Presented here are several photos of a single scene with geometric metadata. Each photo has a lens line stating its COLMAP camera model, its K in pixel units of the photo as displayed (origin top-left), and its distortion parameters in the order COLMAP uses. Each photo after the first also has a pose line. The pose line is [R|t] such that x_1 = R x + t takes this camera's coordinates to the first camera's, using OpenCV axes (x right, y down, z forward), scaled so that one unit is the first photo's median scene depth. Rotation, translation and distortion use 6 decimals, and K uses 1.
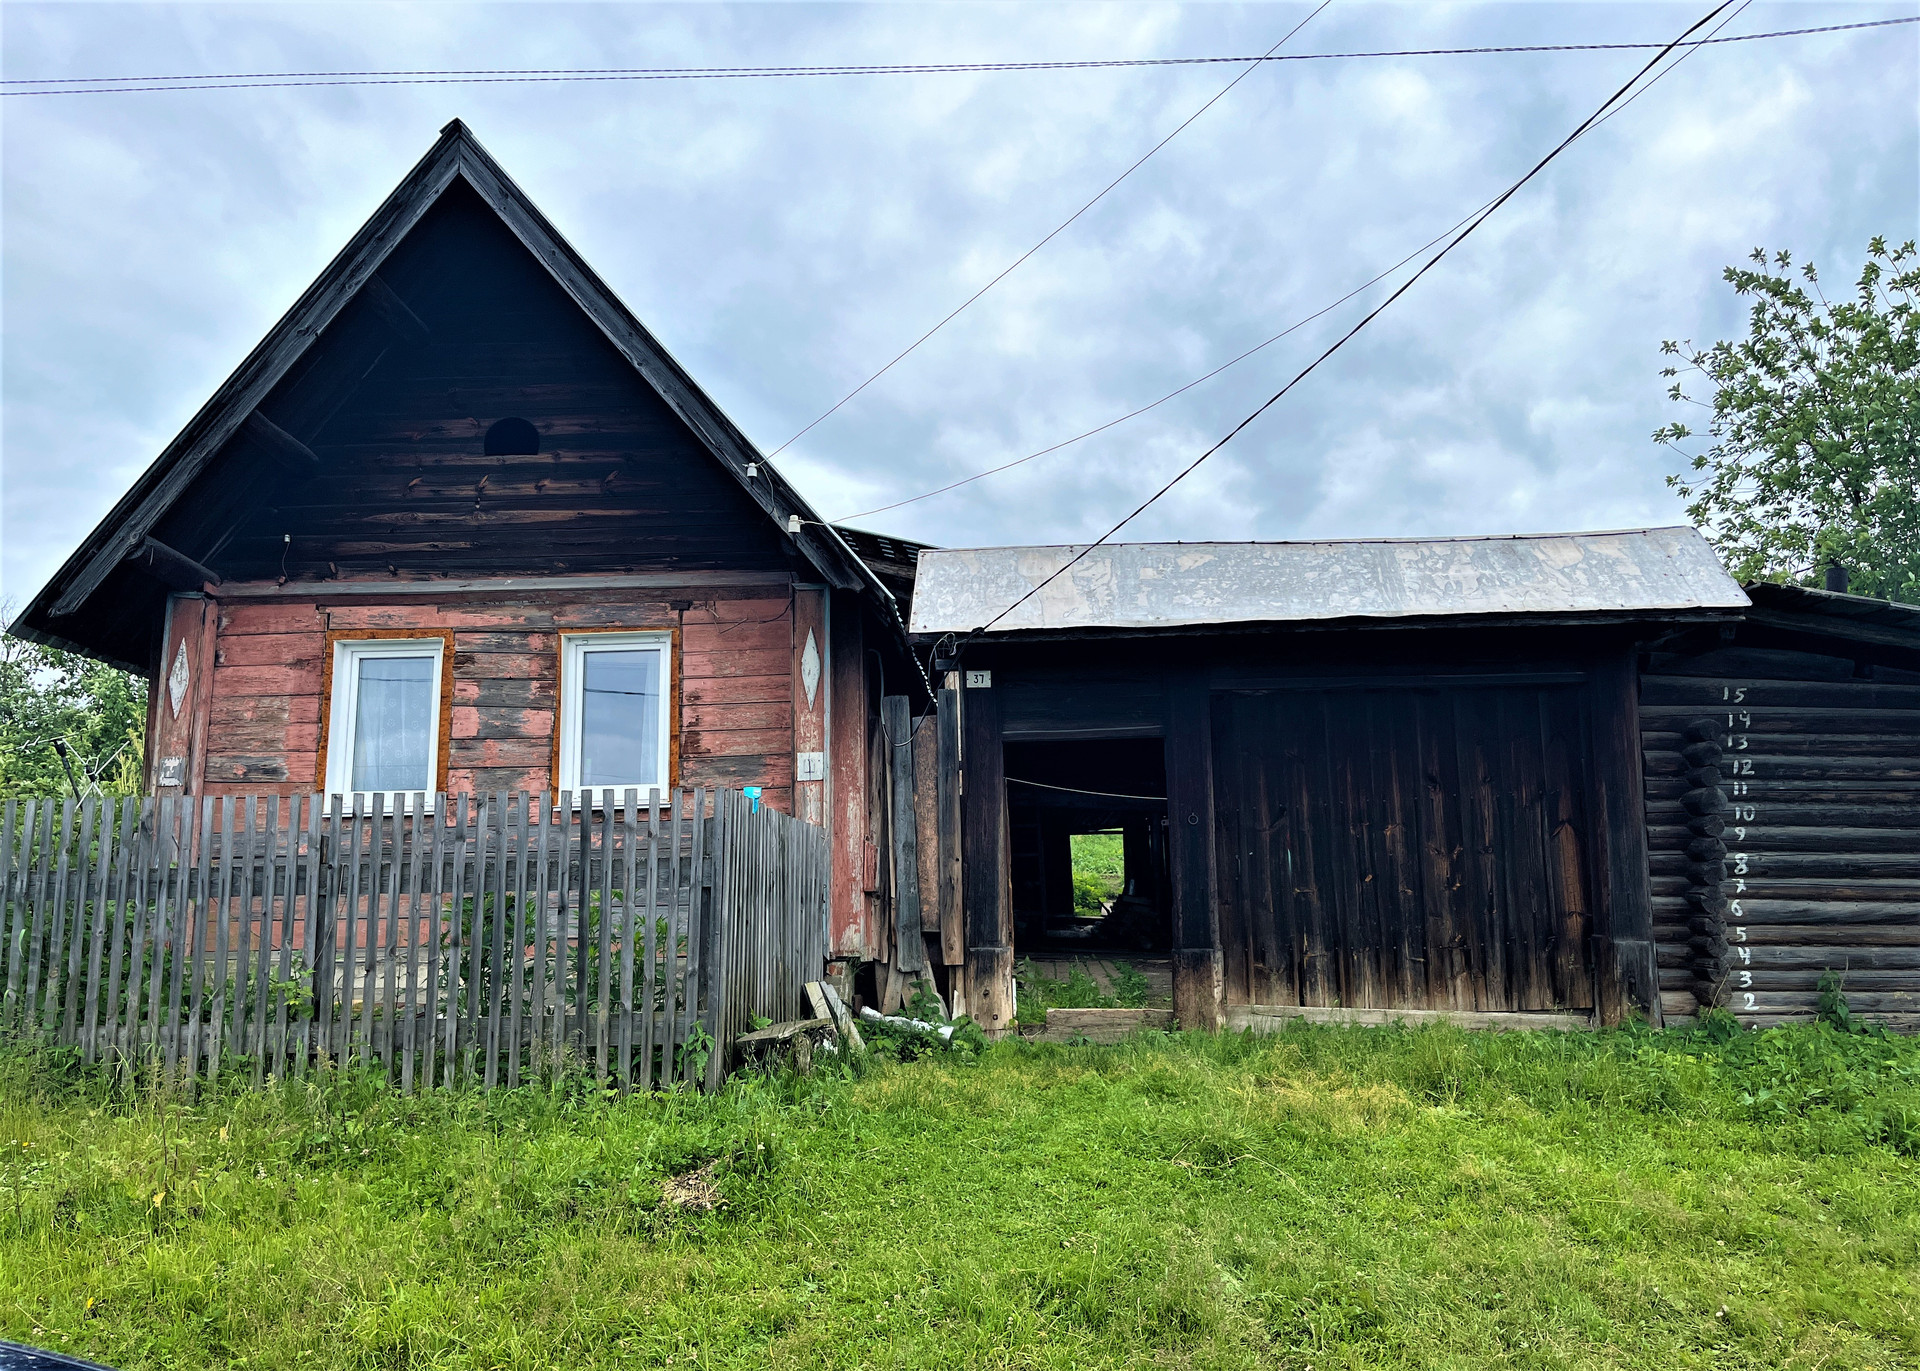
lens RADIAL K [[1453.2, 0, 960.2], [0, 1453.2, 709.5], [0, 0, 1]] dist [0.056099, -0.047500]
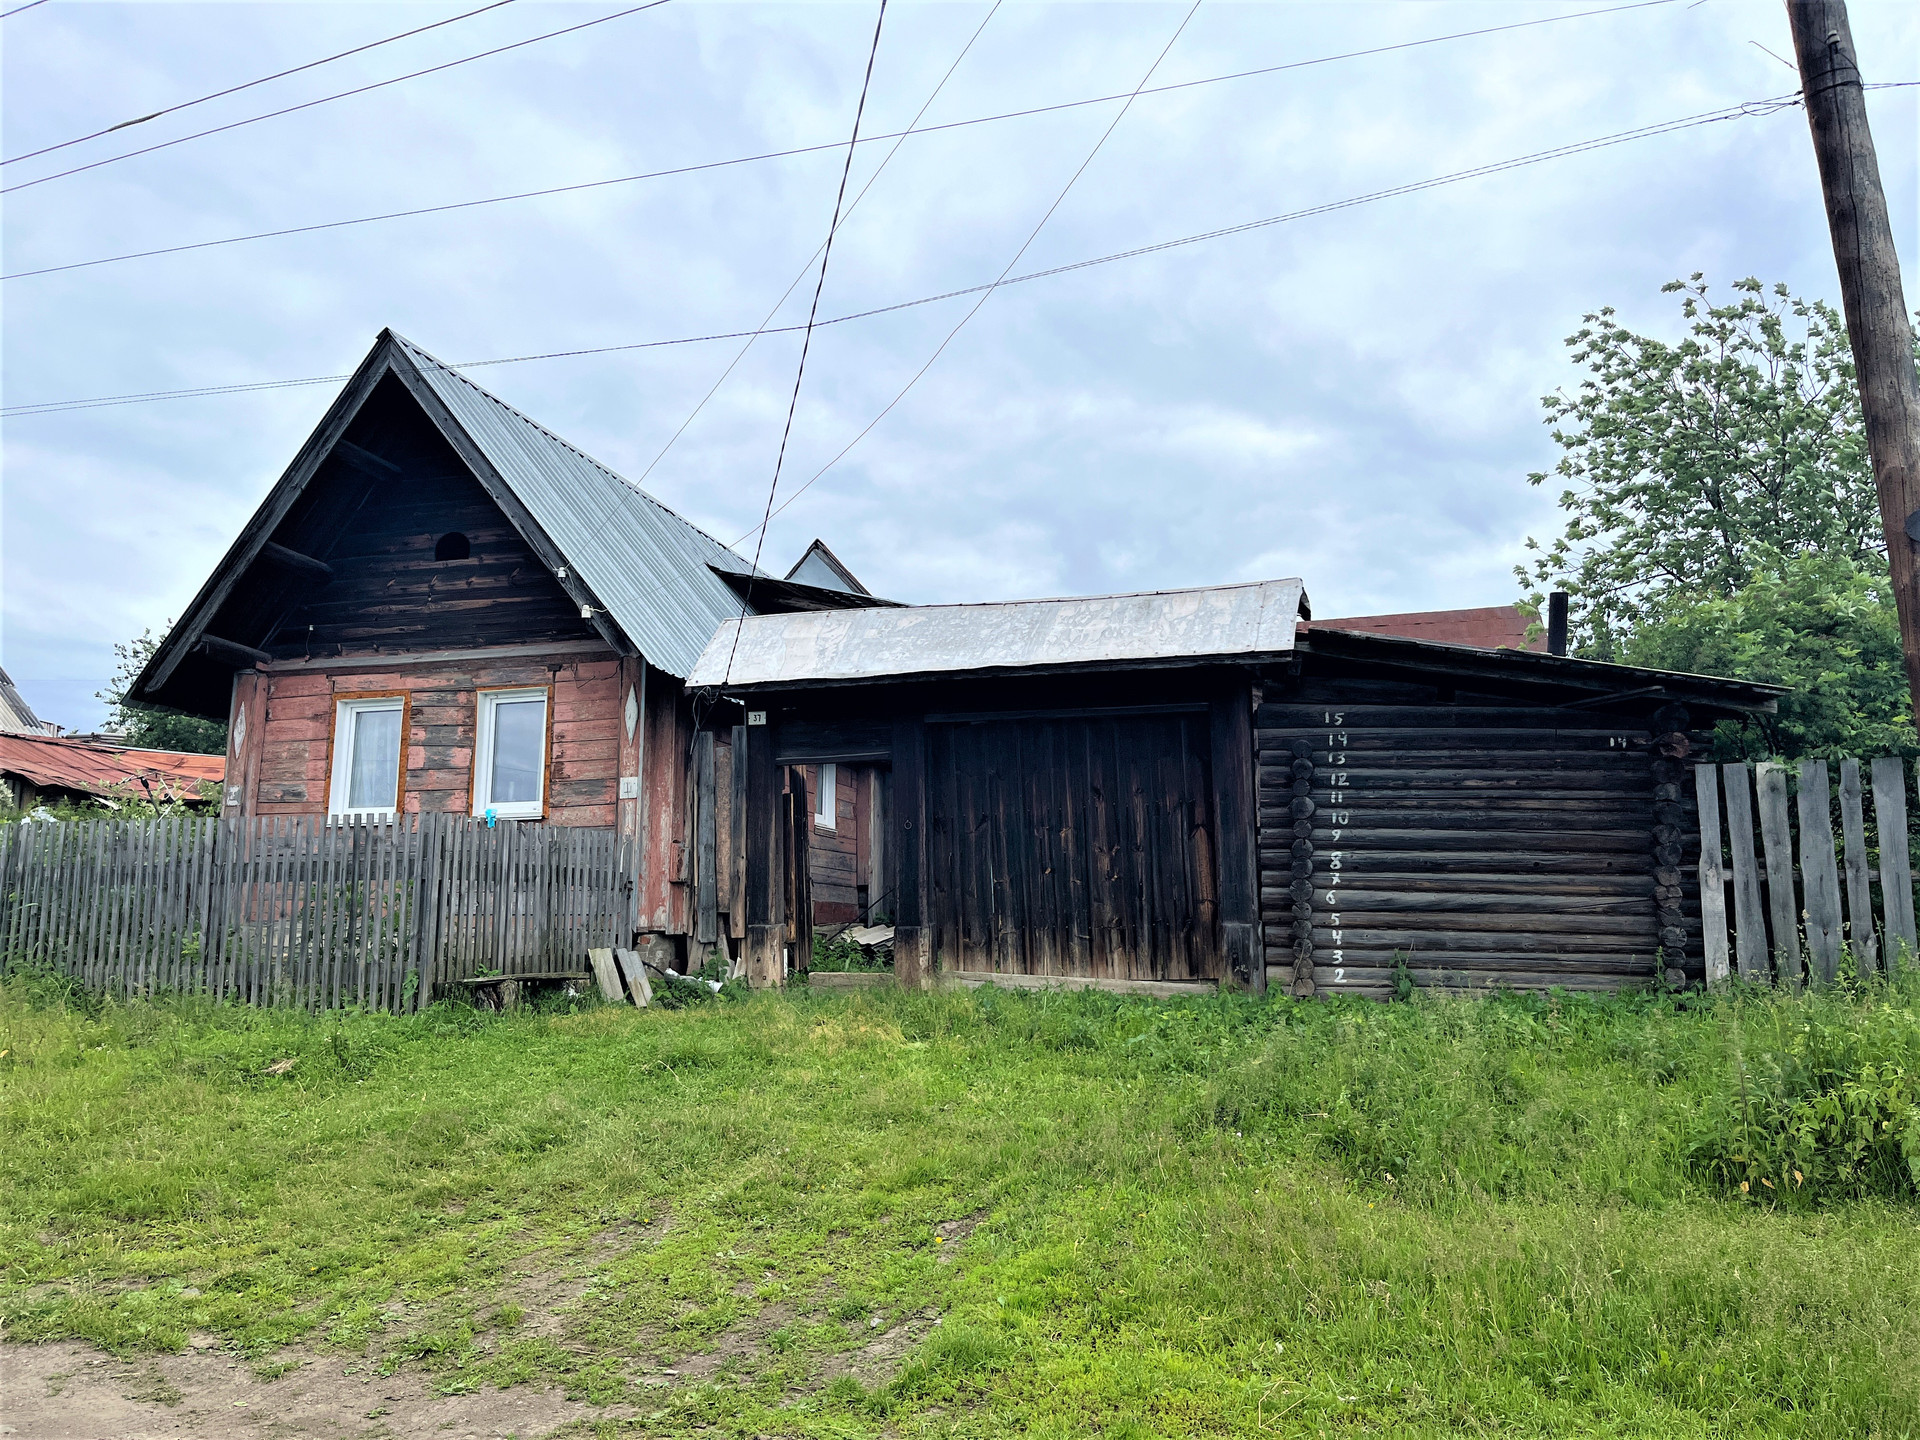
lens RADIAL K [[1446.4, 0, 958.3], [0, 1446.4, 706.6], [0, 0, 1]] dist [0.058650, -0.067253]
pose [[0.968363, -0.024956, -0.248294, 0.519373], [0.027202, 0.999614, 0.005619, -0.034297], [0.248058, -0.012196, 0.968668, -0.214380]]
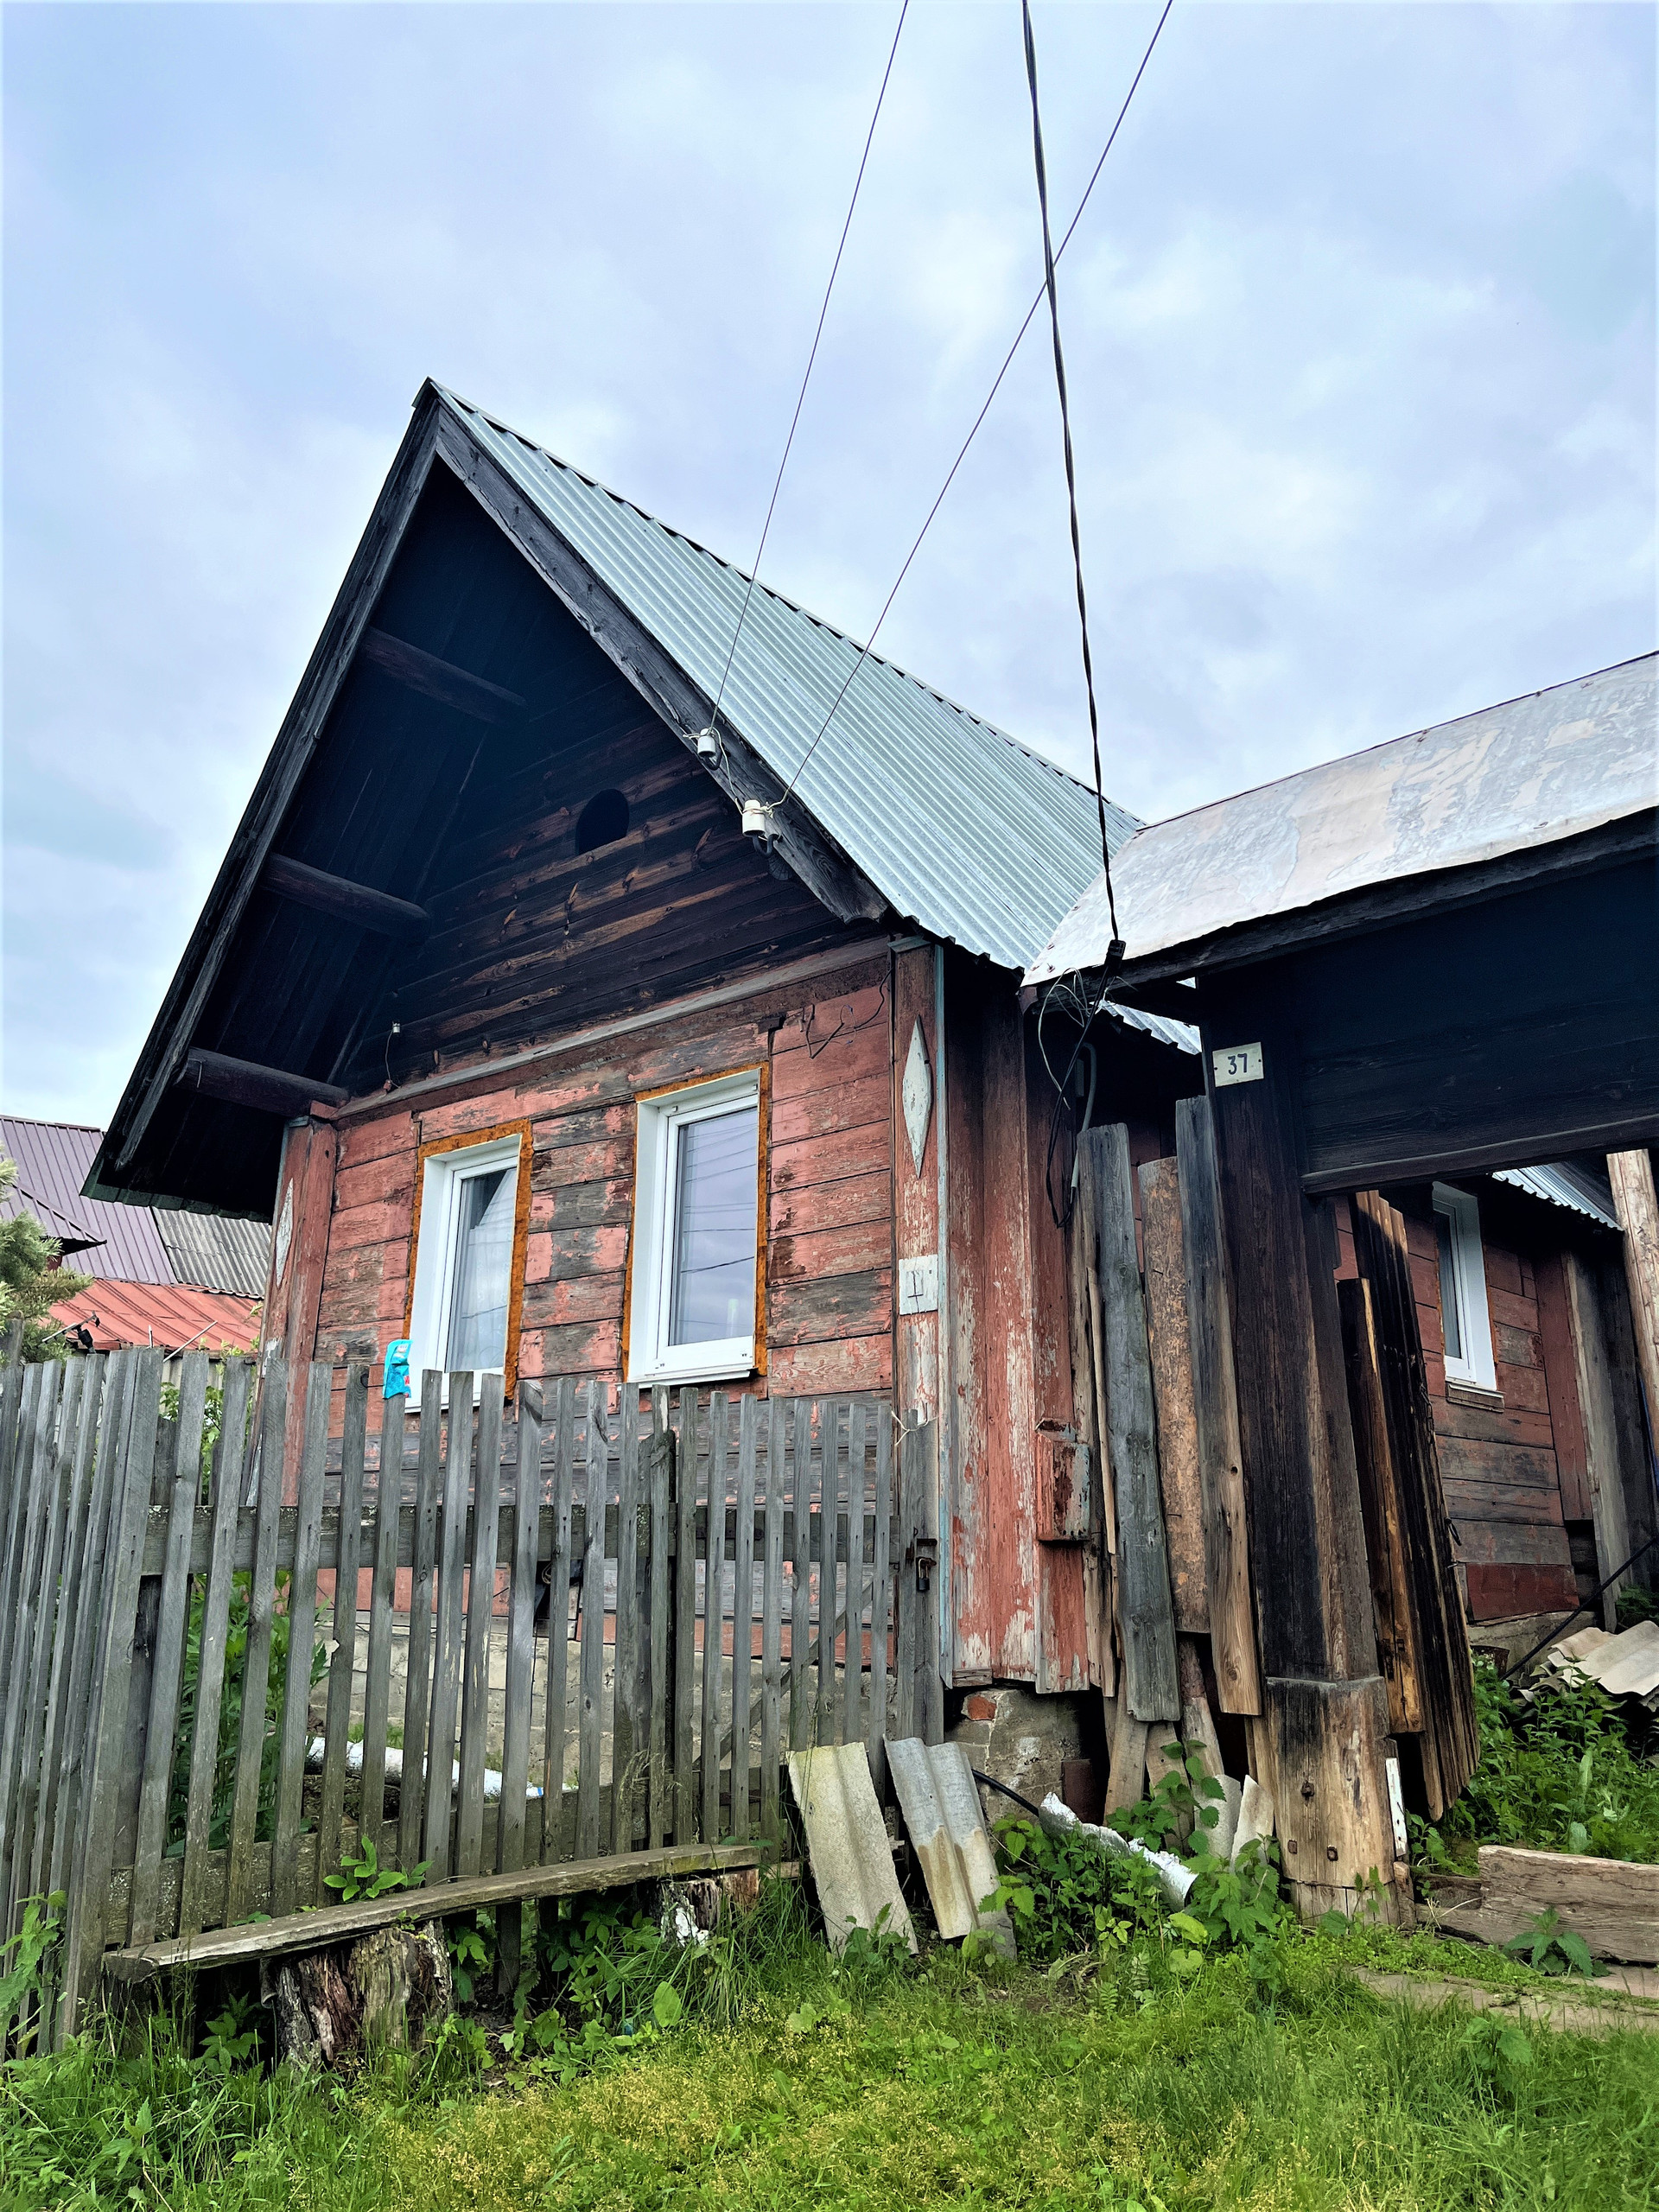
lens RADIAL K [[1666.4, 0, 857.6], [0, 1666.4, 1097.7], [0, 0, 1]] dist [0.058650, -0.067253]
pose [[0.773875, -0.146172, -0.616239, 0.247024], [0.089139, 0.988455, -0.122520, 0.043740], [0.627034, 0.039884, 0.777971, 0.527135]]
